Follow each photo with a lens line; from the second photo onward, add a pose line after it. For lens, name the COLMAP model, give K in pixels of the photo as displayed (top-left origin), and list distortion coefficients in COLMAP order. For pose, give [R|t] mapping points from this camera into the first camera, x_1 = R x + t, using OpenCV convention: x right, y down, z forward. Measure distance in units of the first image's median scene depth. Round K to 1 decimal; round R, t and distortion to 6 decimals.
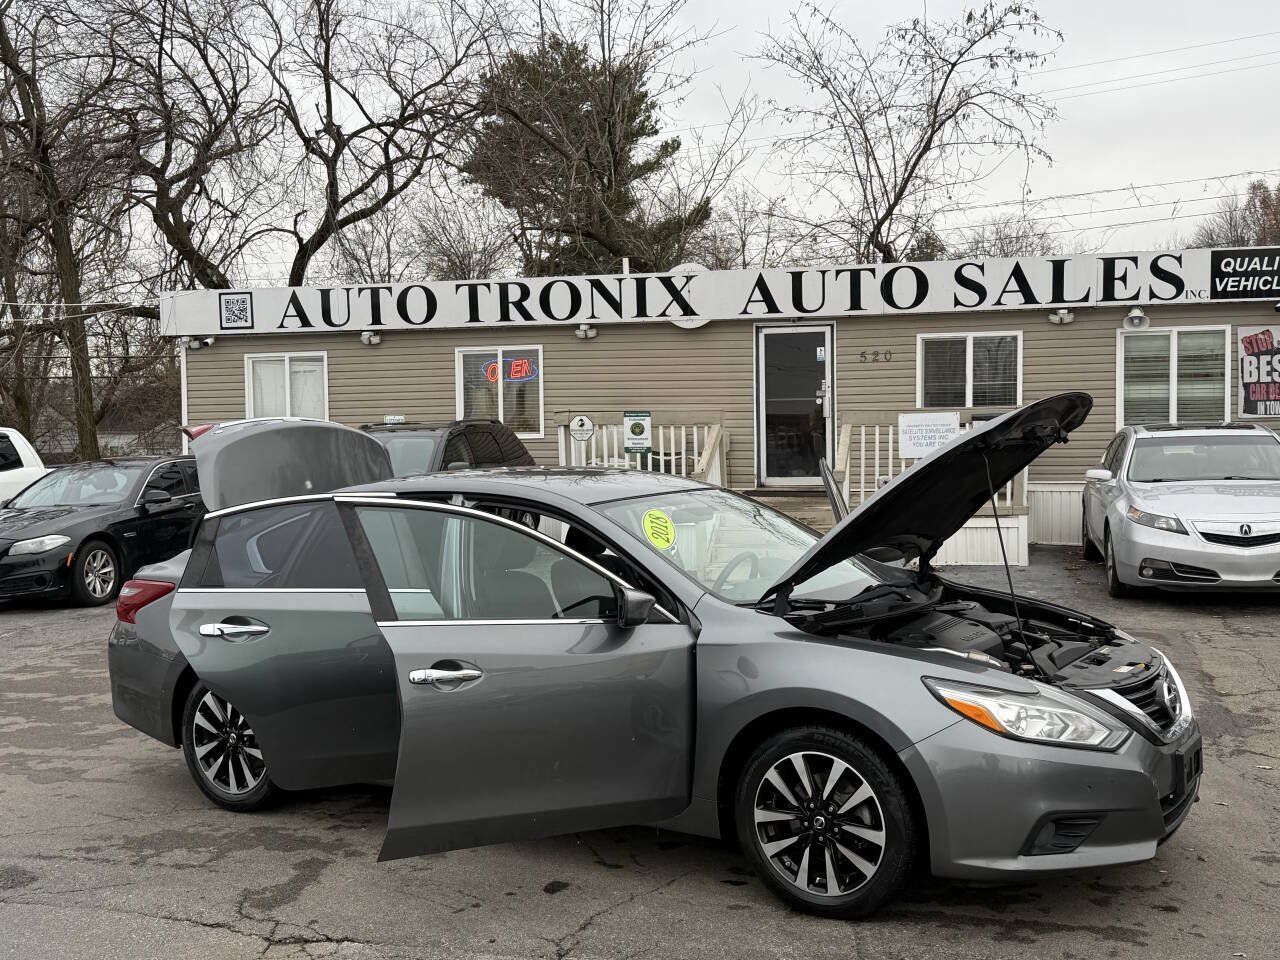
lens RADIAL K [[1403.0, 0, 640.0], [0, 1403.0, 480.0], [0, 0, 1]] dist [0.245753, -0.591694]
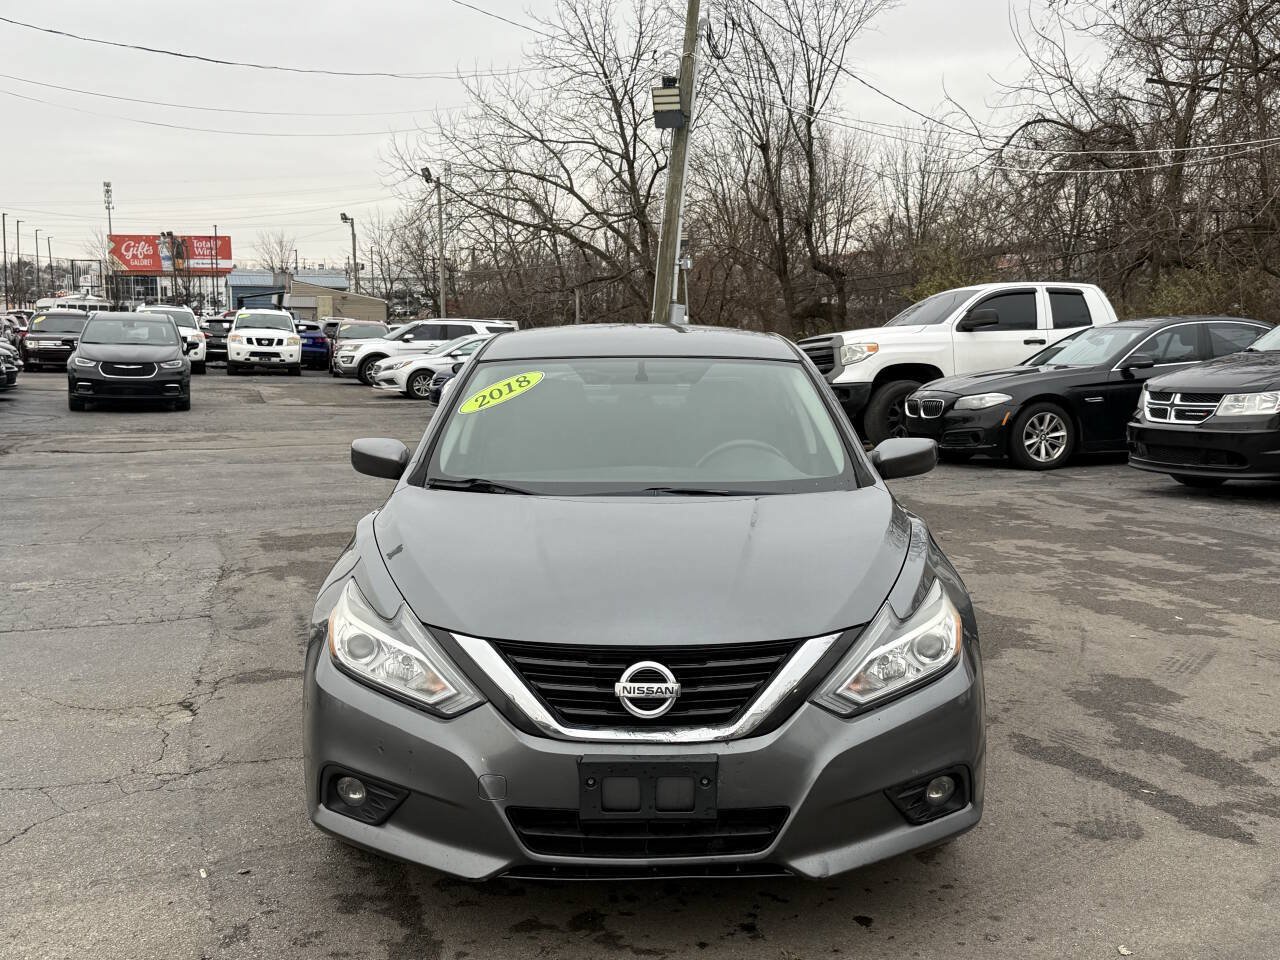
lens RADIAL K [[1563.5, 0, 640.0], [0, 1563.5, 480.0], [0, 0, 1]] dist [0.245129, -0.572116]
pose [[0.534087, 0.123275, -0.836394, 0.283763], [-0.052001, 0.992229, 0.113037, -0.008754], [0.843829, -0.016878, 0.536347, 0.172120]]
